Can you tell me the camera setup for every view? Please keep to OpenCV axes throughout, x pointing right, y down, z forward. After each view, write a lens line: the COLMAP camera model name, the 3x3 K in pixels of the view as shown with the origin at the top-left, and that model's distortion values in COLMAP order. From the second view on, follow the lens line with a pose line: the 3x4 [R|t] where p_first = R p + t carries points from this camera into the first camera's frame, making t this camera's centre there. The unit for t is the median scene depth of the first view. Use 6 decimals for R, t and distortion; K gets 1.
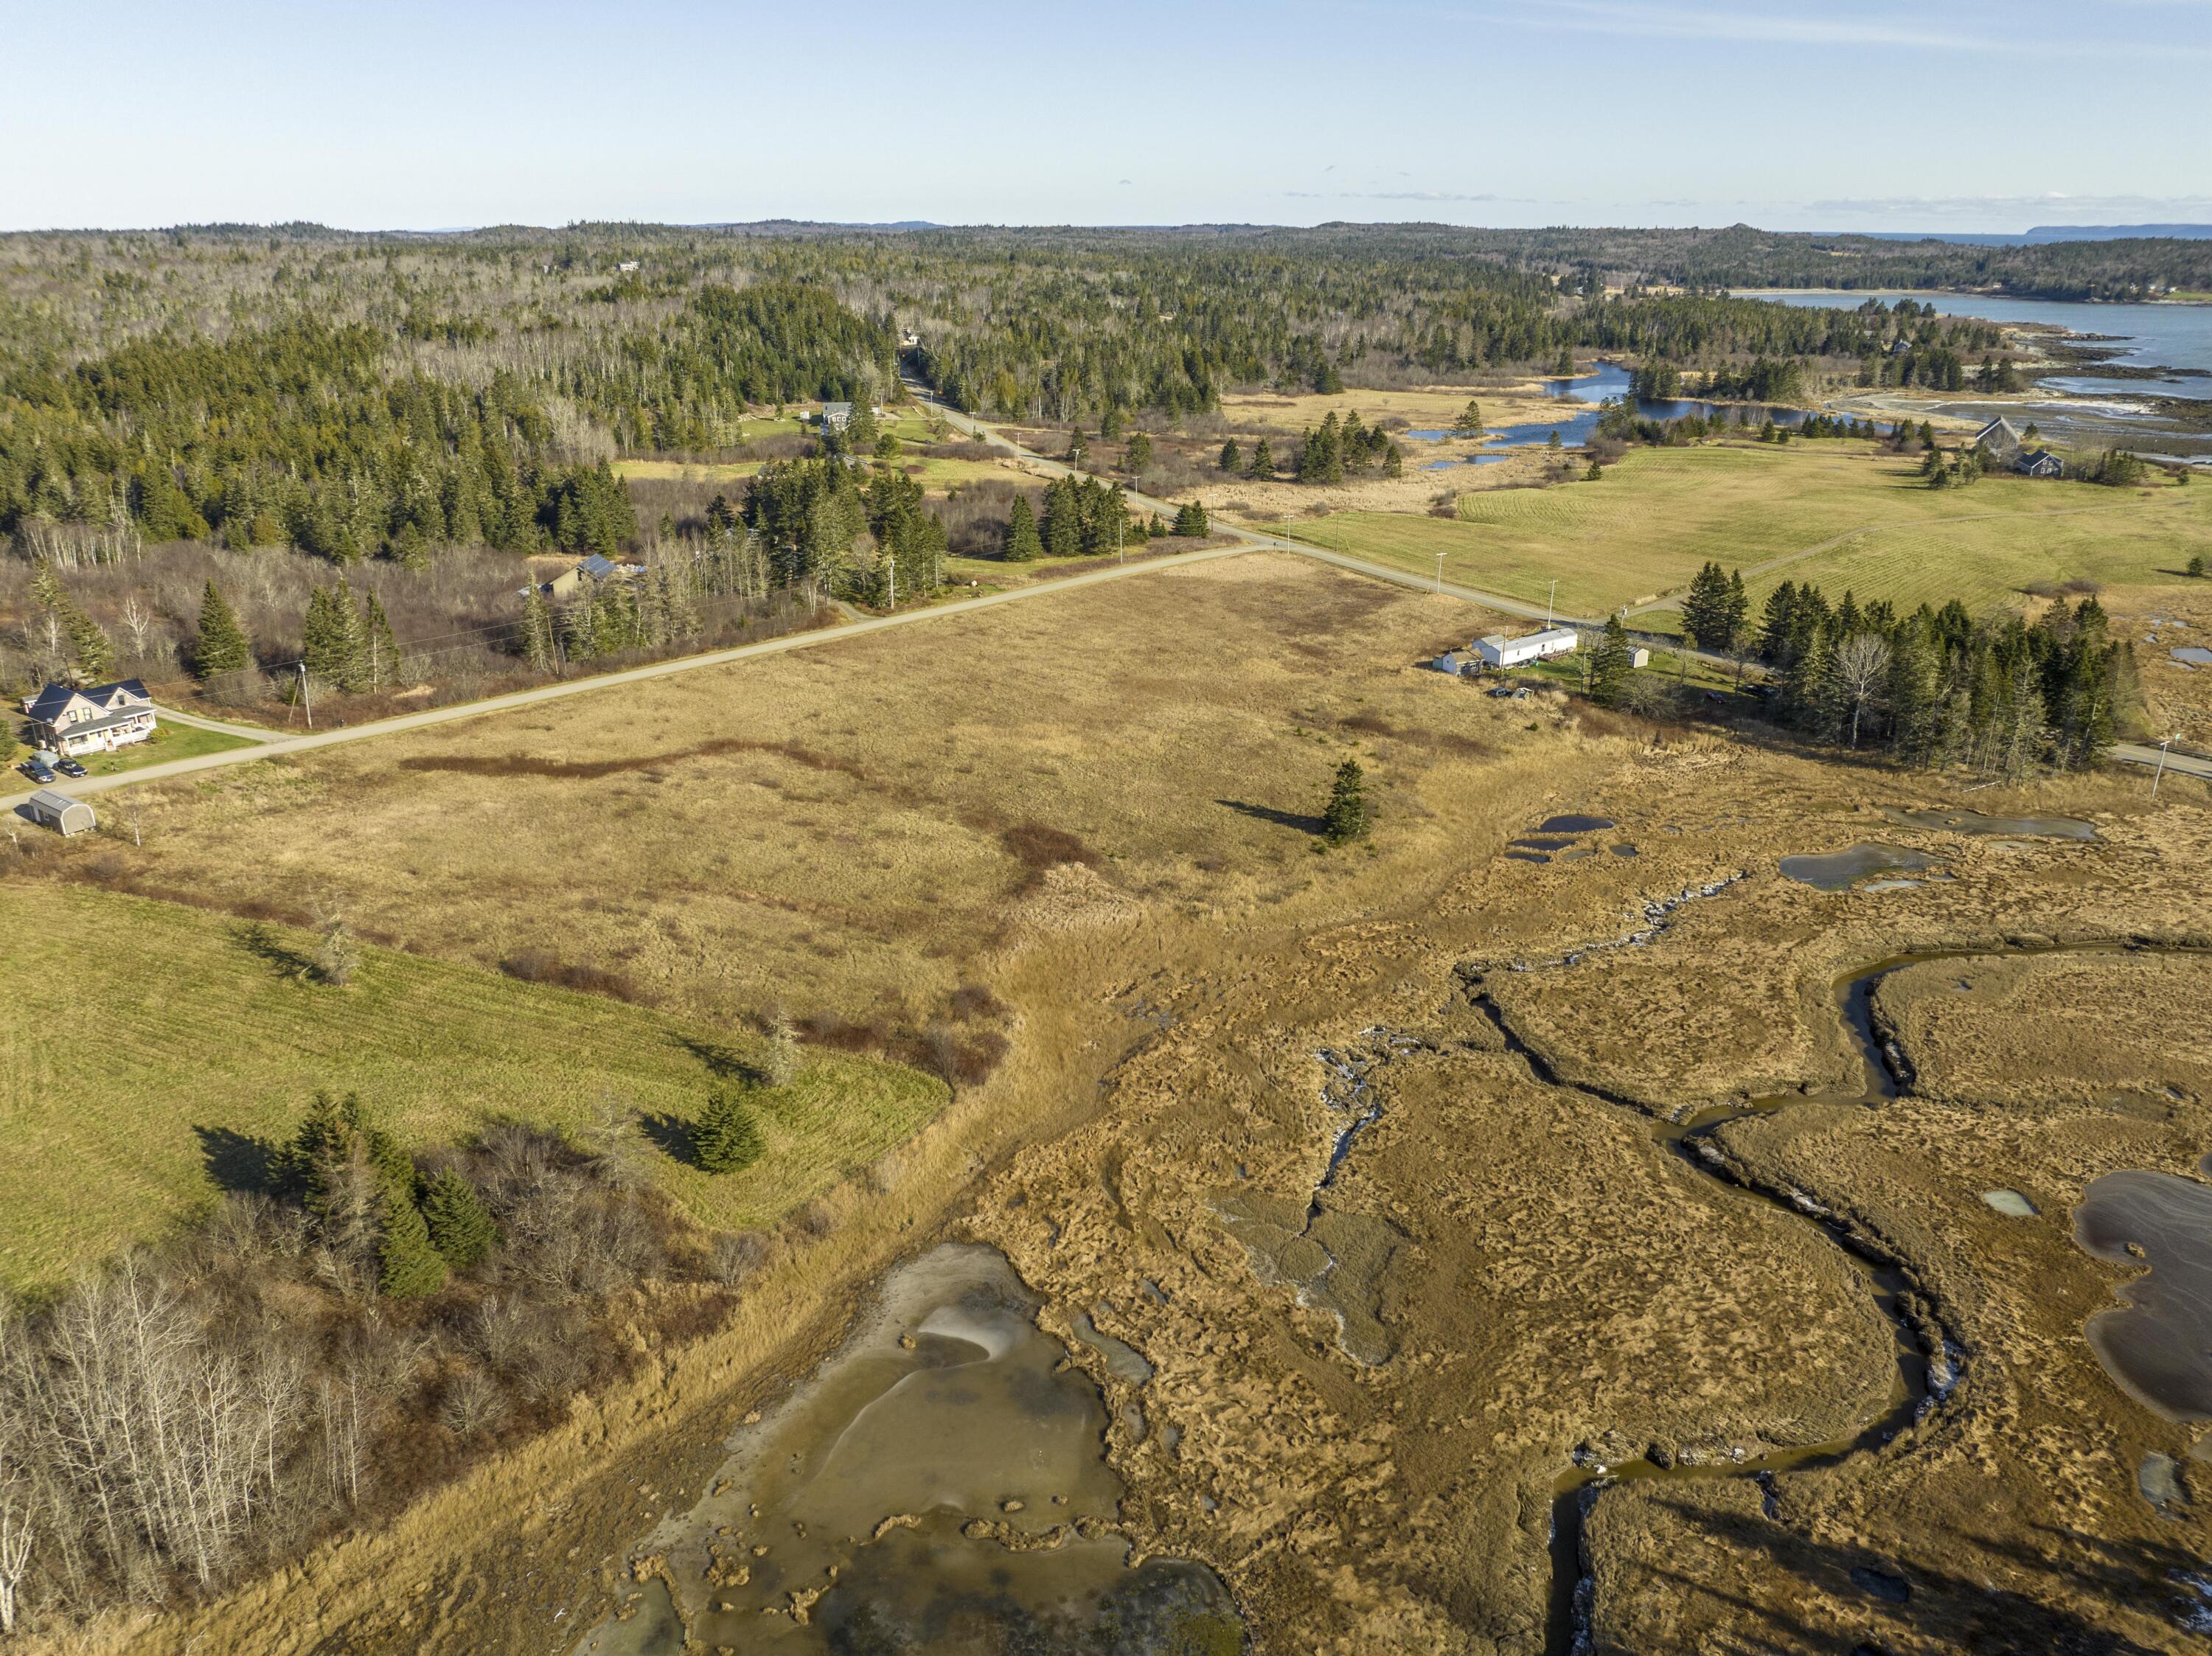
lens RADIAL K [[1560.7, 0, 1102.2], [0, 1560.7, 825.8], [0, 0, 1]] dist [-0.049486, 0.017751]
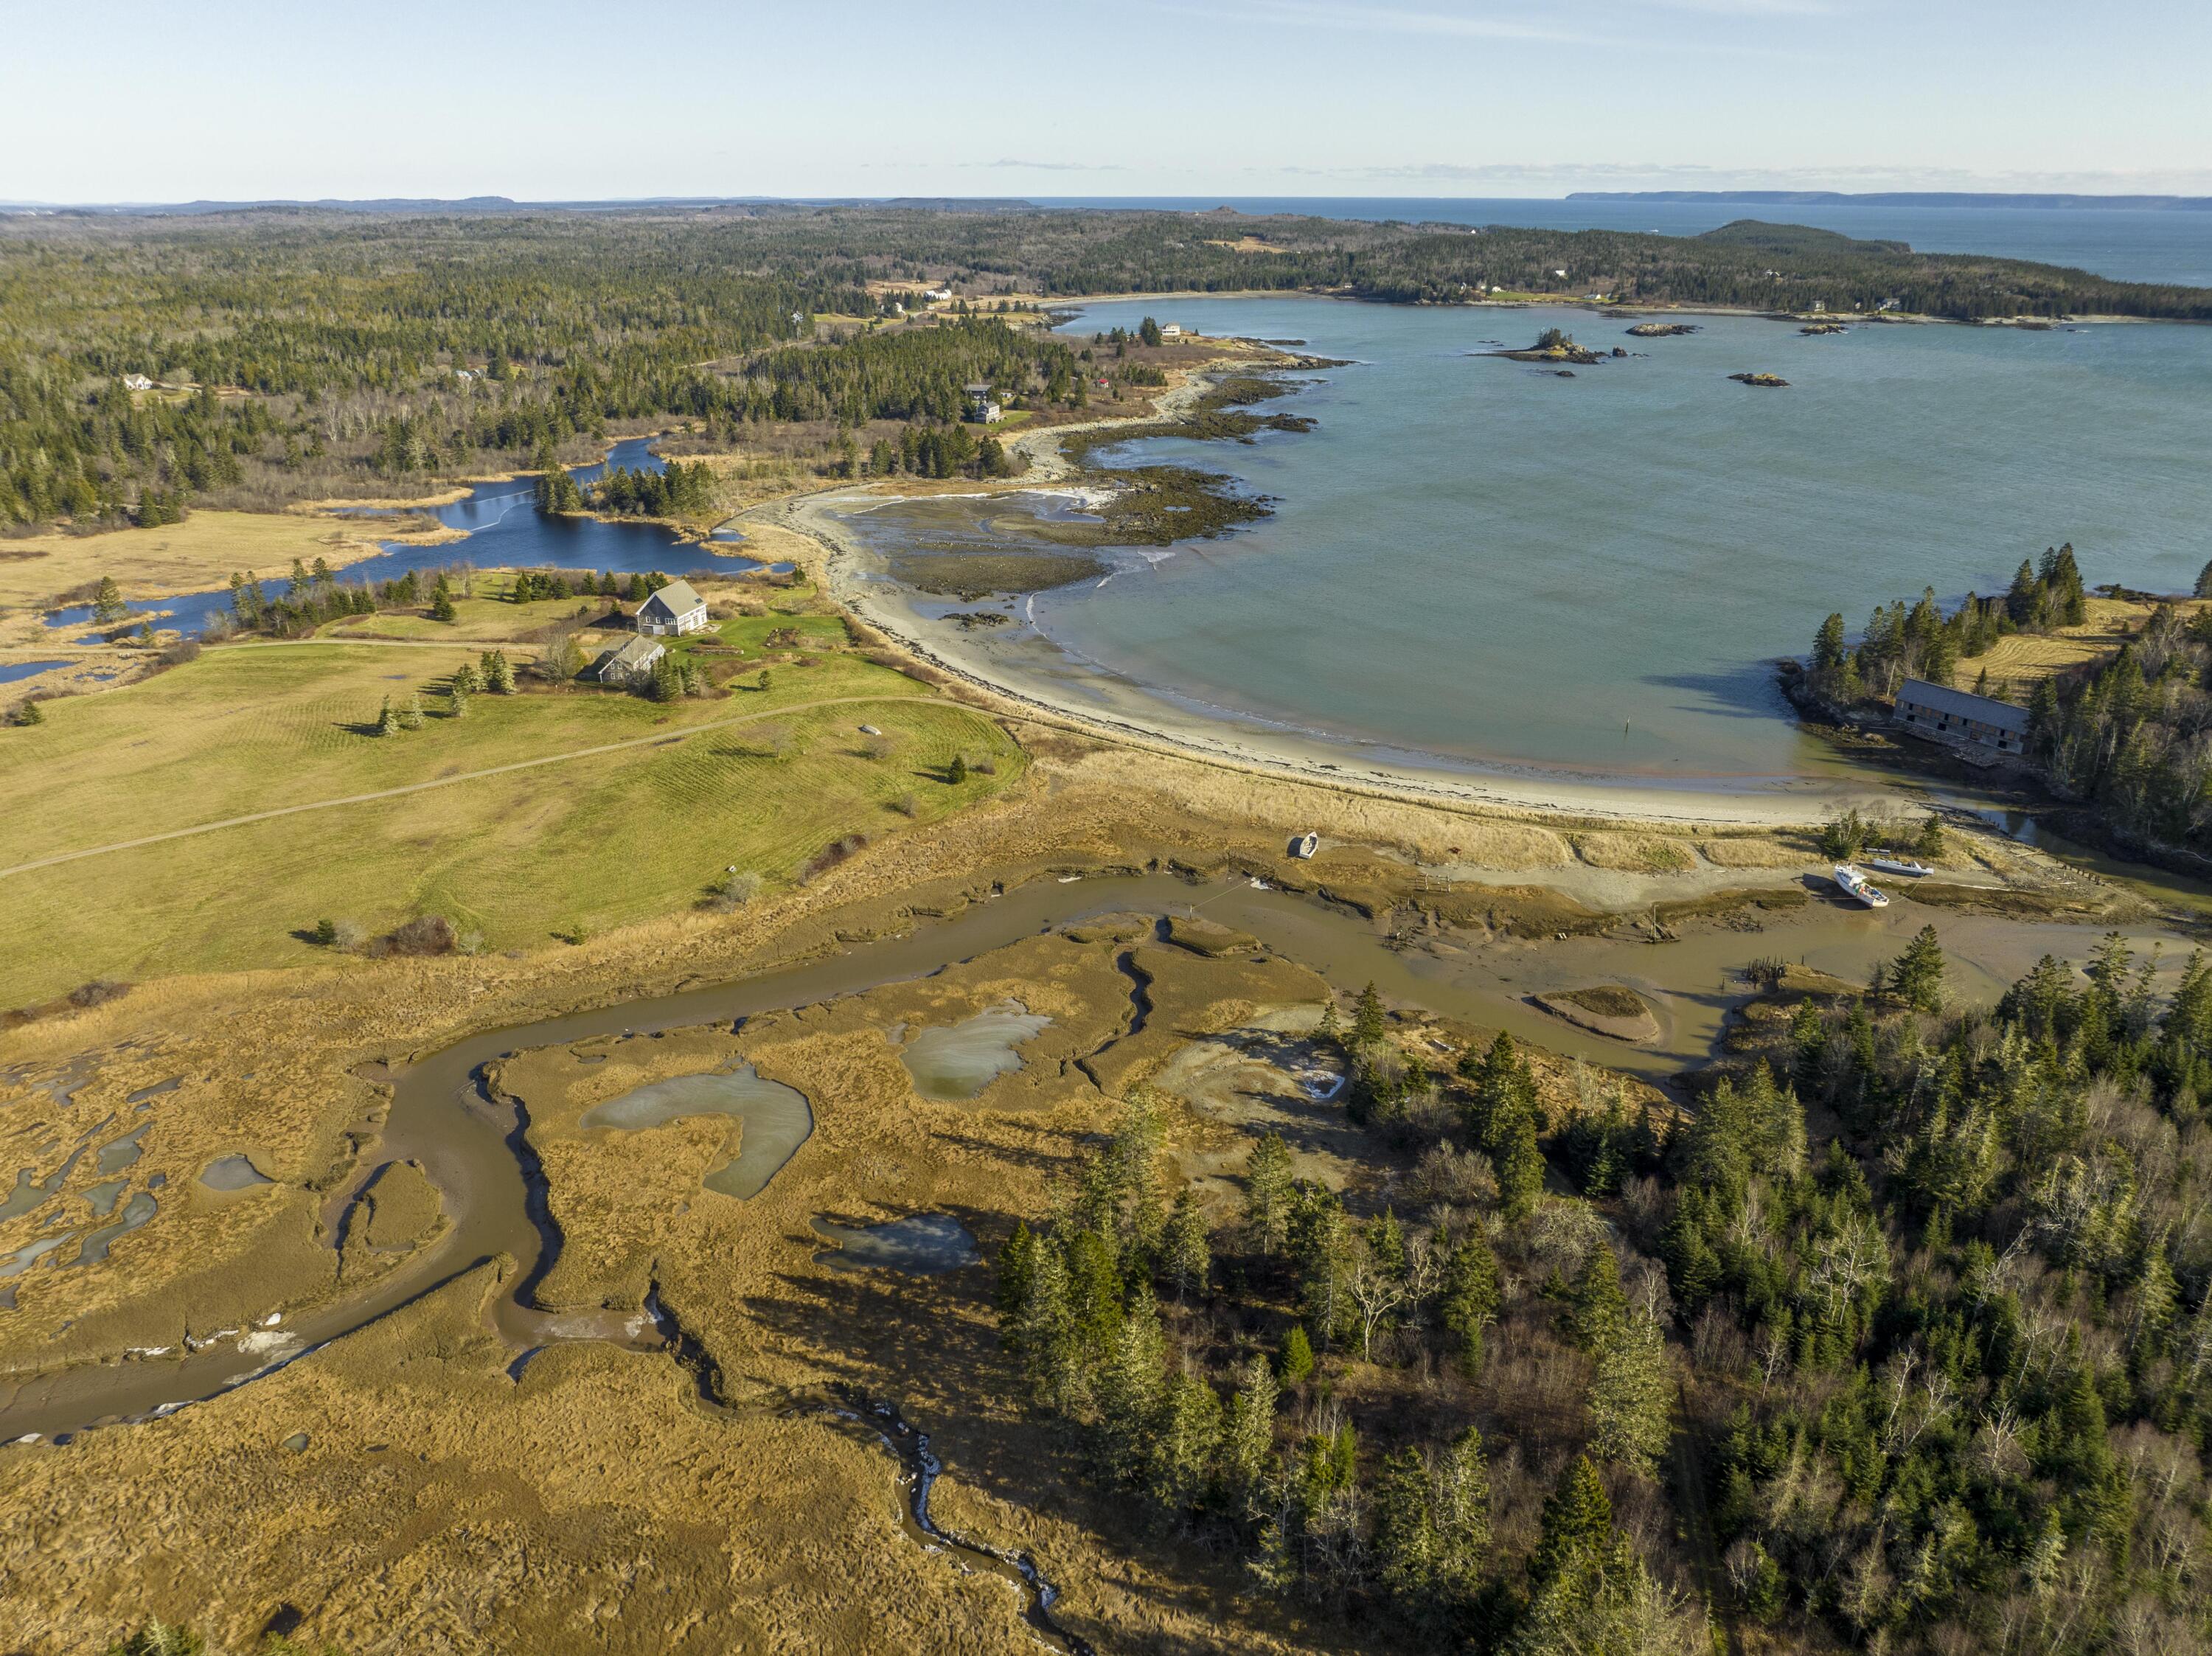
lens RADIAL K [[1560.7, 0, 1103.9], [0, 1560.7, 838.9], [0, 0, 1]] dist [-0.049486, 0.017751]
pose [[0.970036, -0.088965, 0.226085, 0.337917], [0.083388, 0.995933, 0.034118, -0.076278], [-0.228201, -0.014243, 0.973510, 0.067681]]
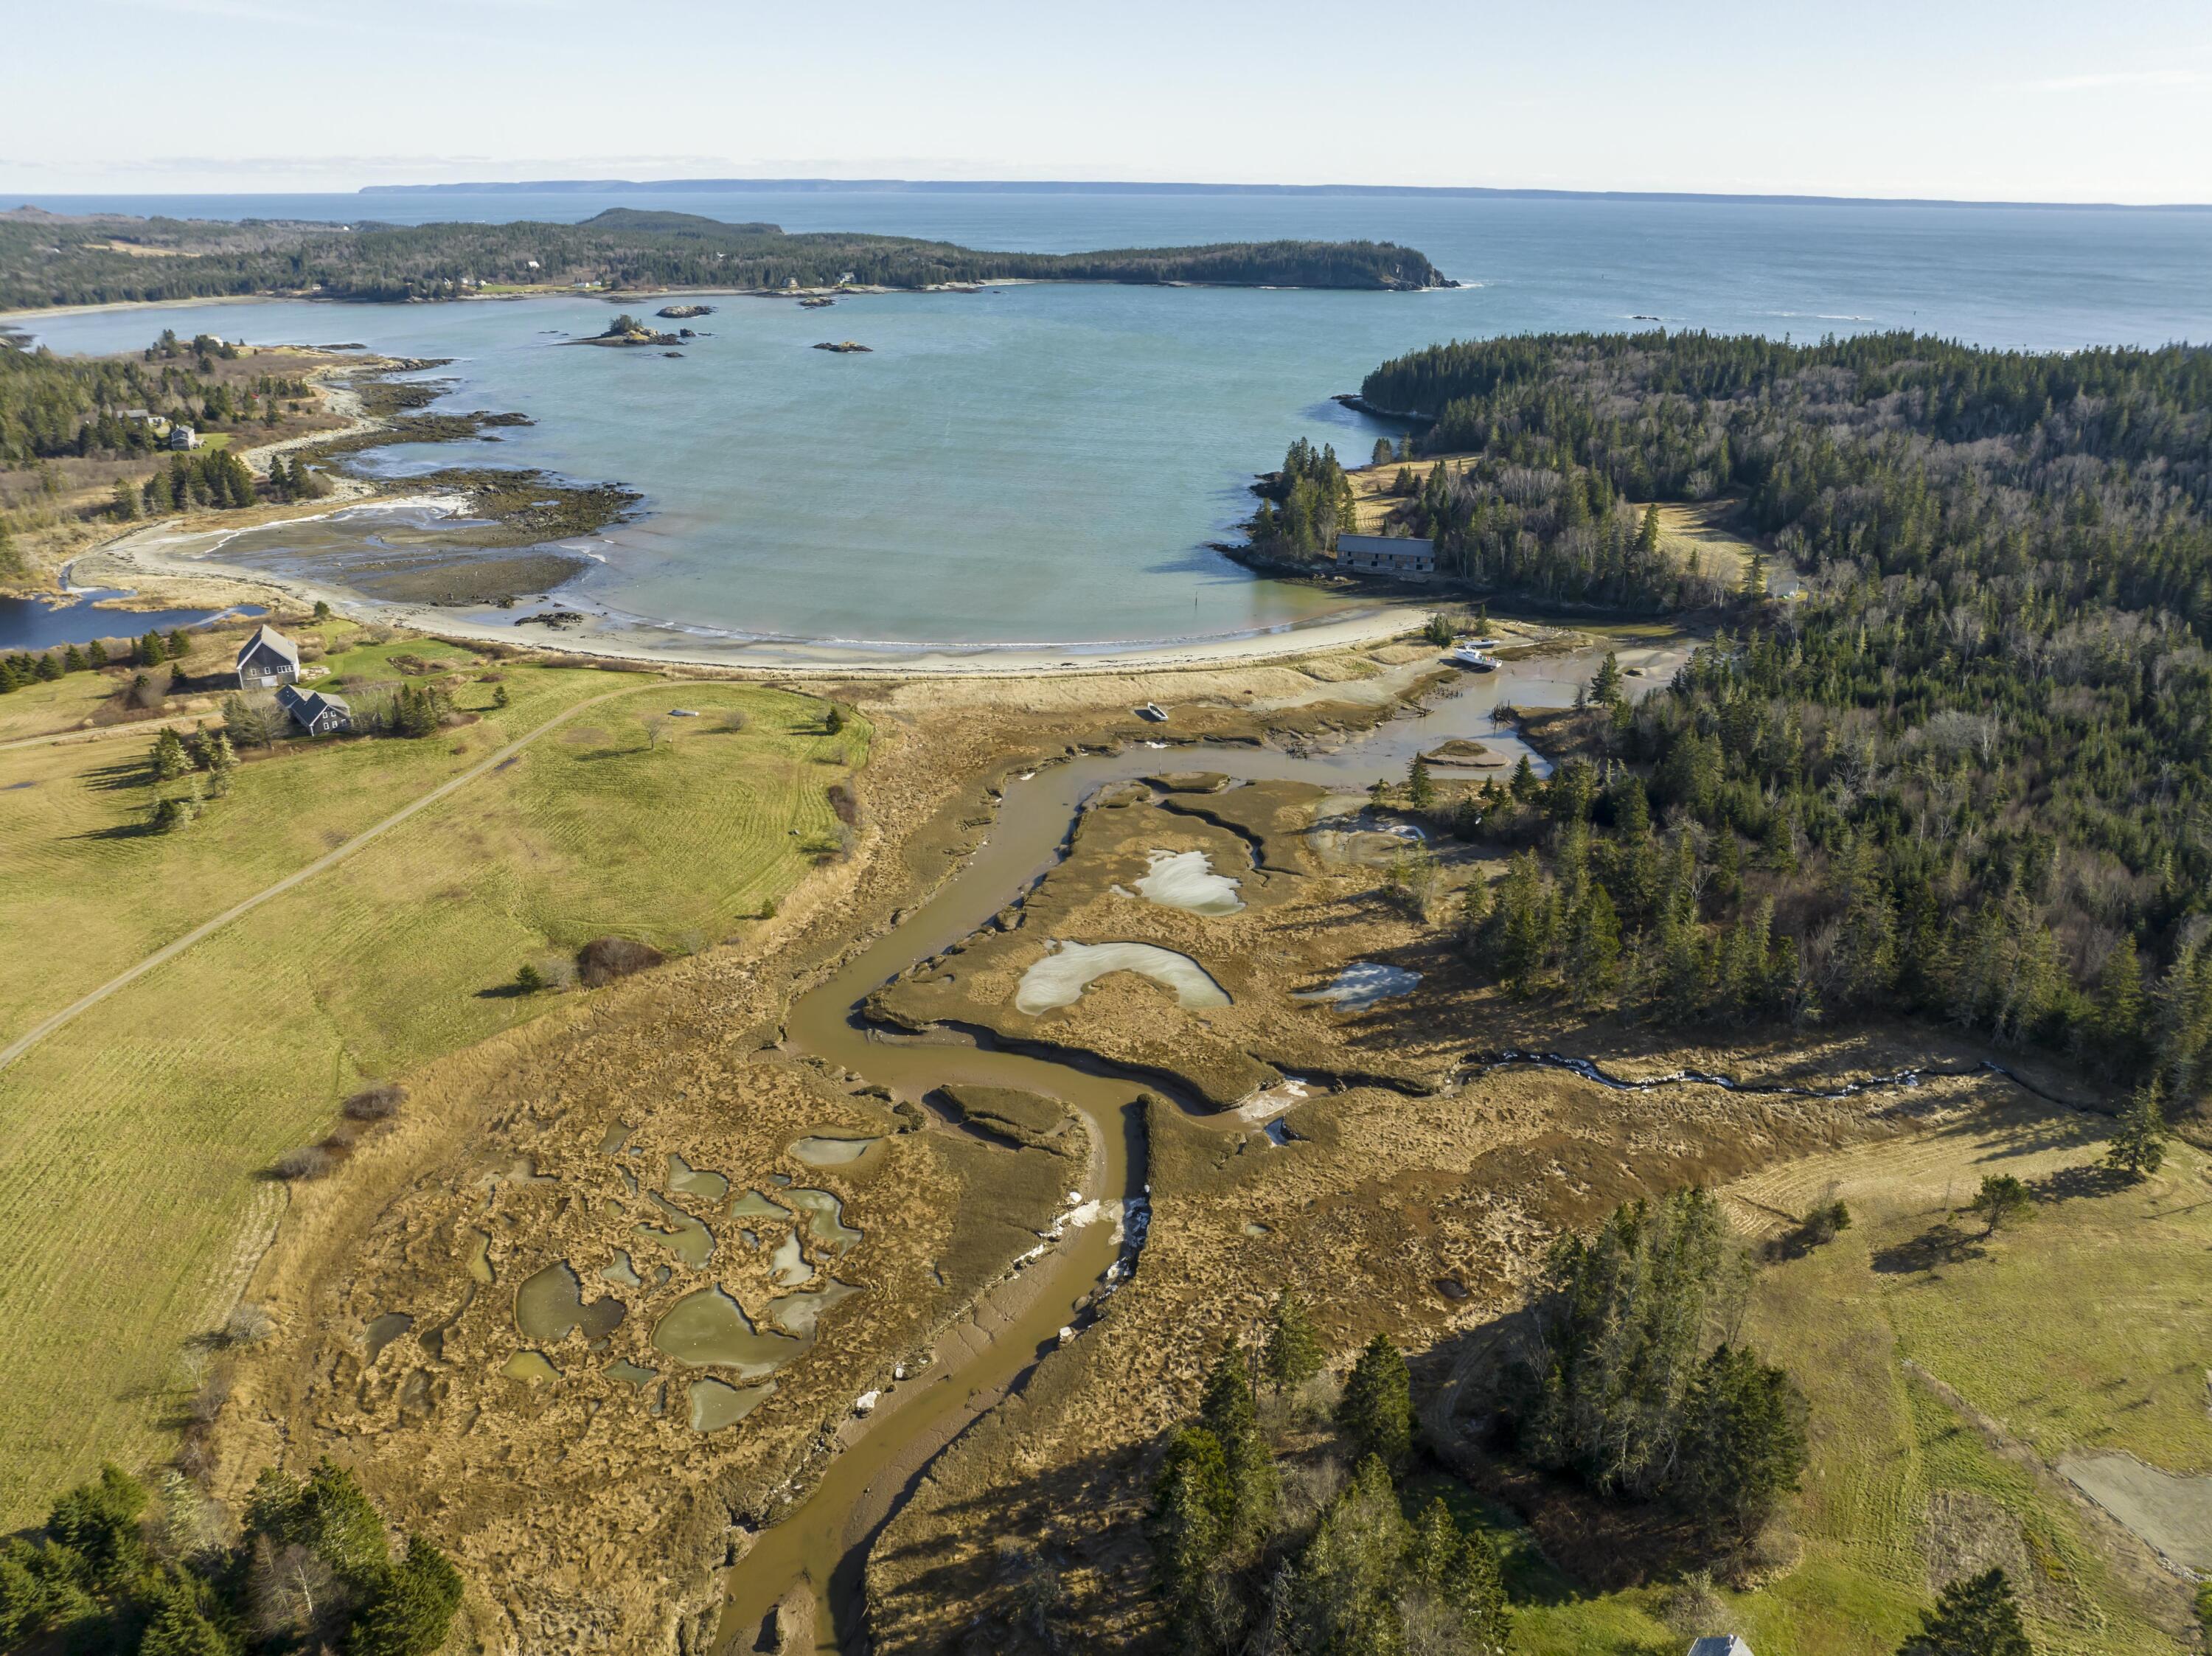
lens RADIAL K [[1560.7, 0, 1097.7], [0, 1560.7, 815.8], [0, 0, 1]] dist [-0.049486, 0.017751]
pose [[0.595006, -0.294169, 0.747952, 0.136525], [0.282206, 0.947825, 0.148280, -0.098538], [-0.752547, 0.122849, 0.646978, 0.129213]]
